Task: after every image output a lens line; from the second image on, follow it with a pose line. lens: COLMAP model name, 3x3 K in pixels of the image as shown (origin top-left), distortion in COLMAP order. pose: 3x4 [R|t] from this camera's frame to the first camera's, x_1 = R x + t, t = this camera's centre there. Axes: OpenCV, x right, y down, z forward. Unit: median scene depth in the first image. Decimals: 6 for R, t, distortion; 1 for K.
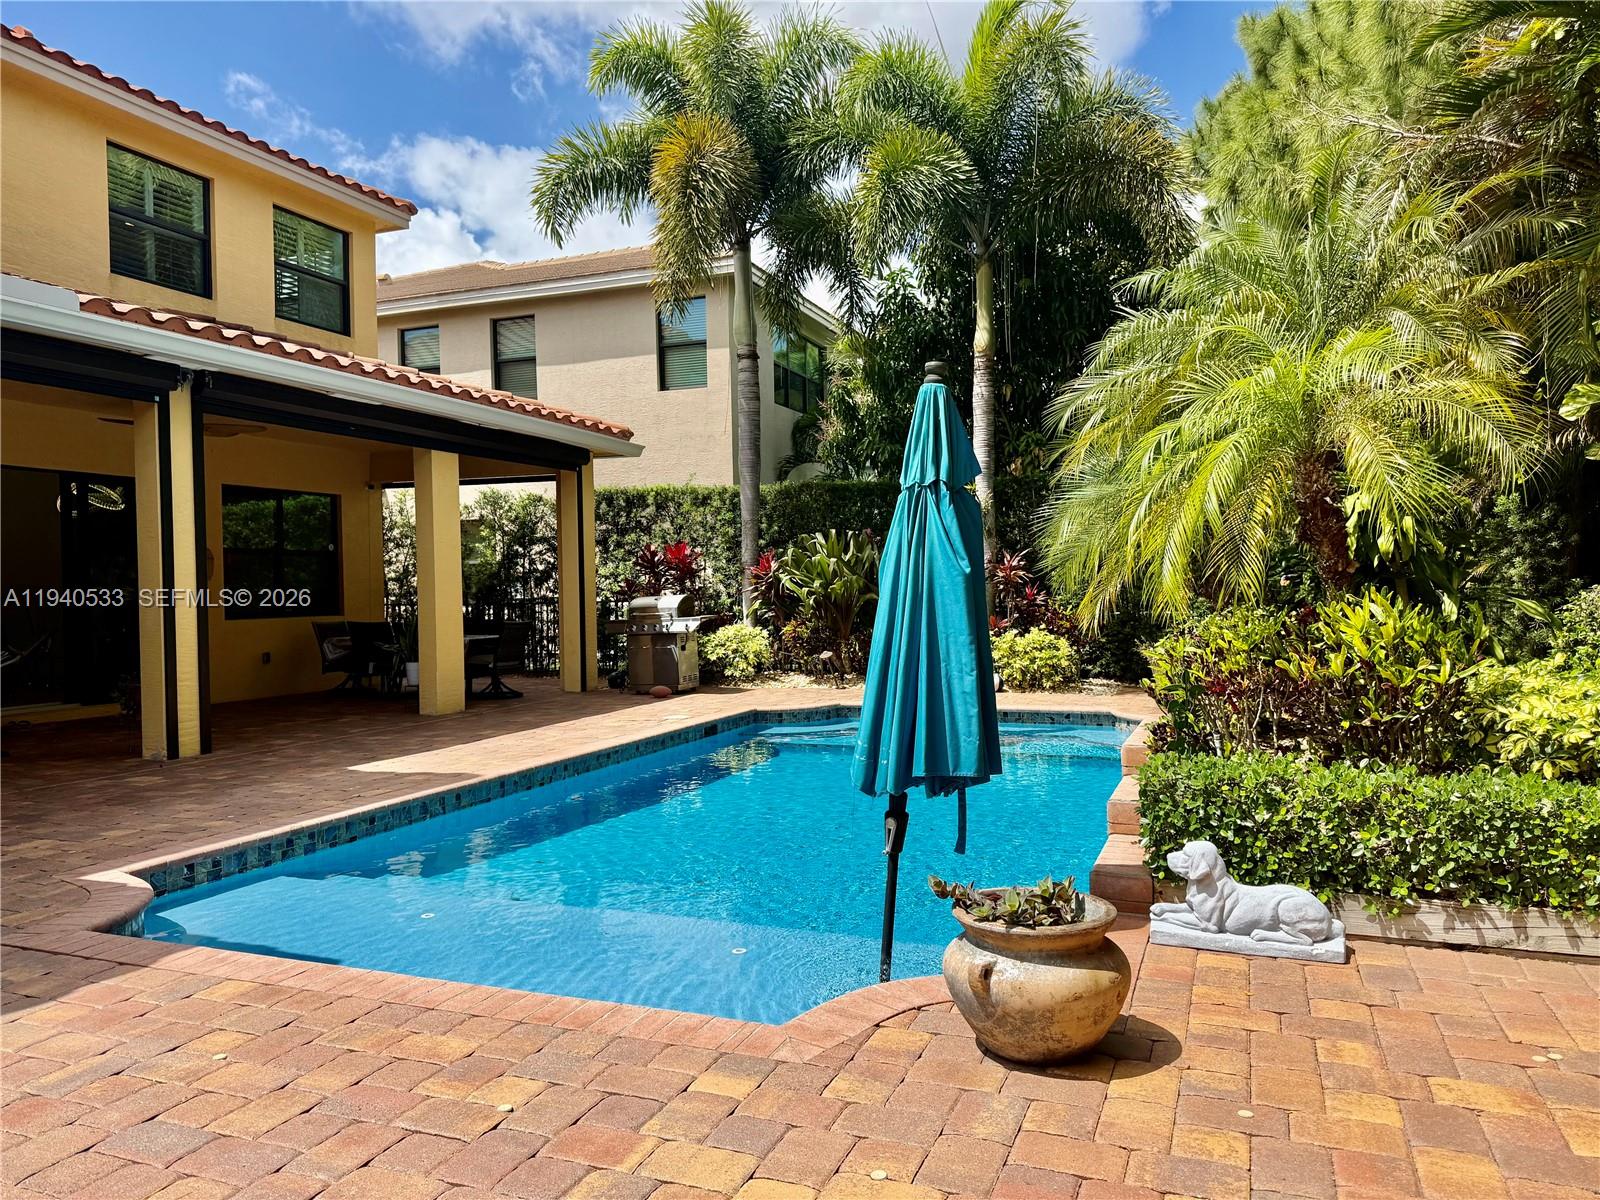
lens RADIAL K [[1119.0, 0, 795.5], [0, 1119.0, 600.7], [0, 0, 1]] dist [0.106911, -0.160216]
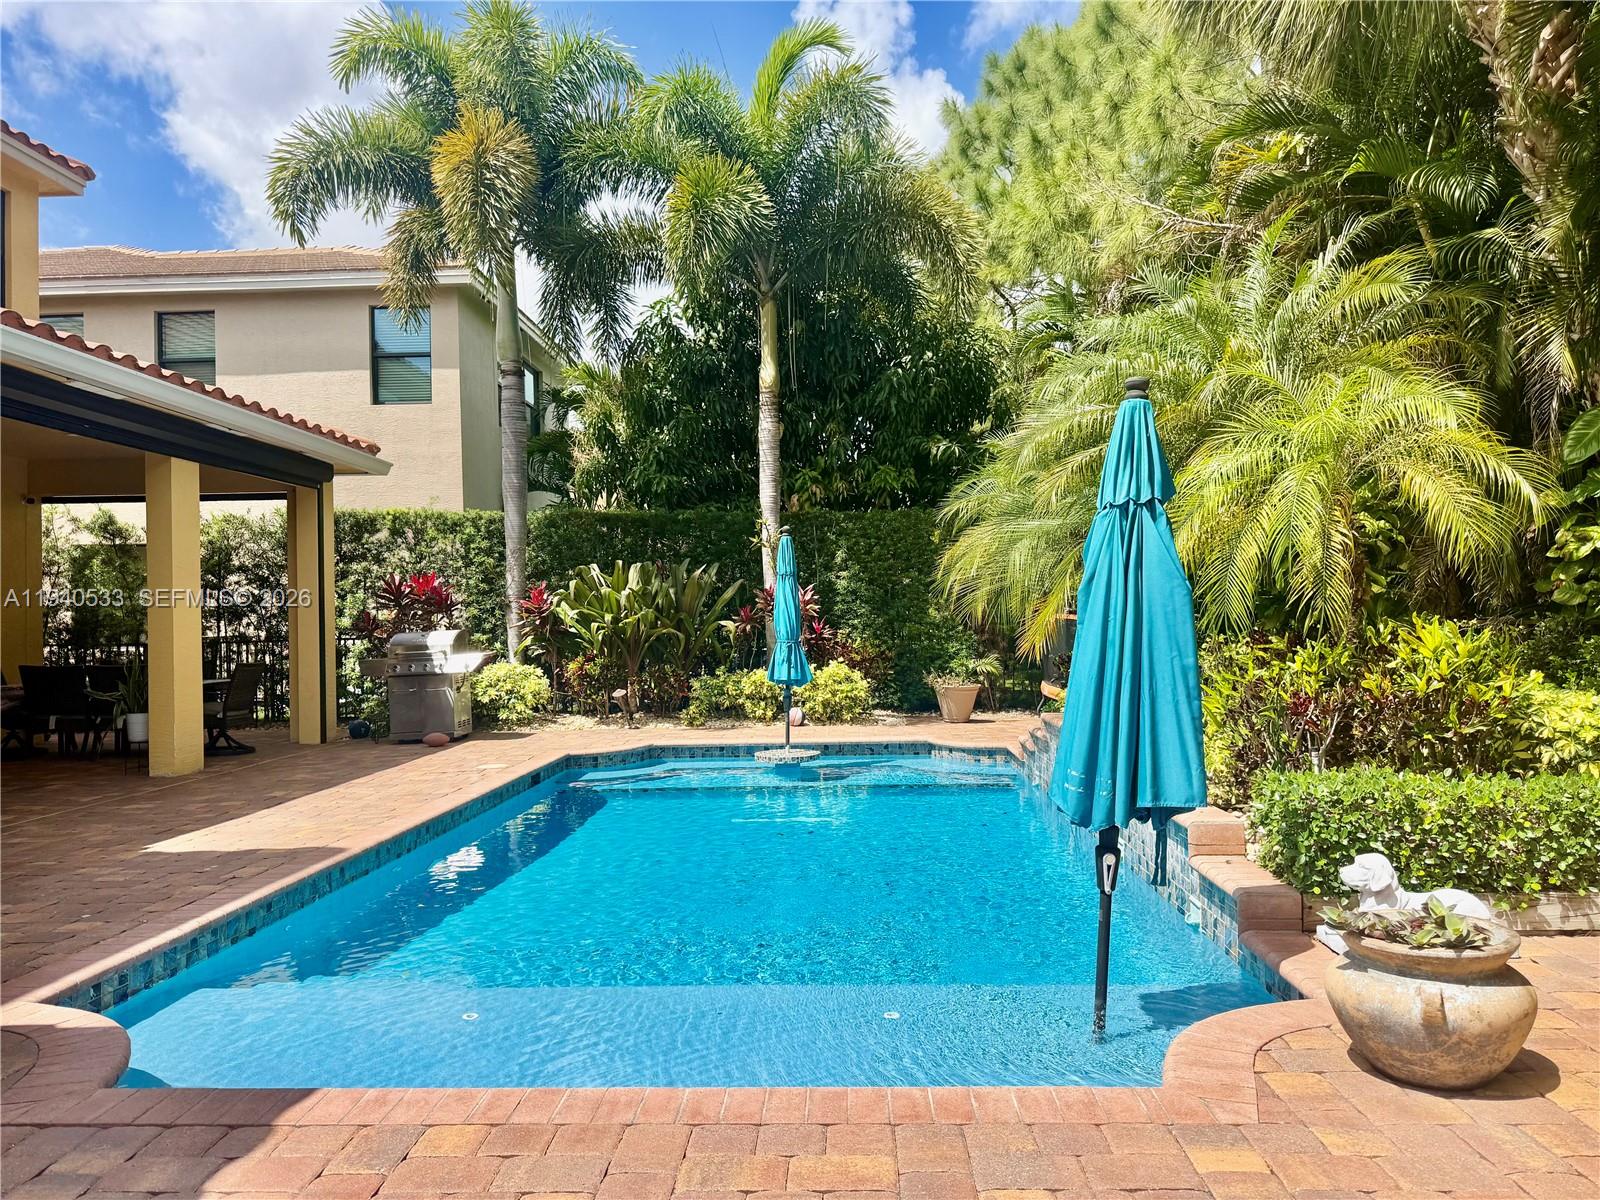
lens RADIAL K [[1120.3, 0, 800.0], [0, 1120.3, 600.0], [0, 0, 1]] dist [0.095994, -0.113564]
pose [[0.943983, 0.004749, 0.329960, -0.159709], [0.006914, 0.999392, -0.034163, 0.003748], [-0.329921, 0.034531, 0.943377, 0.058867]]
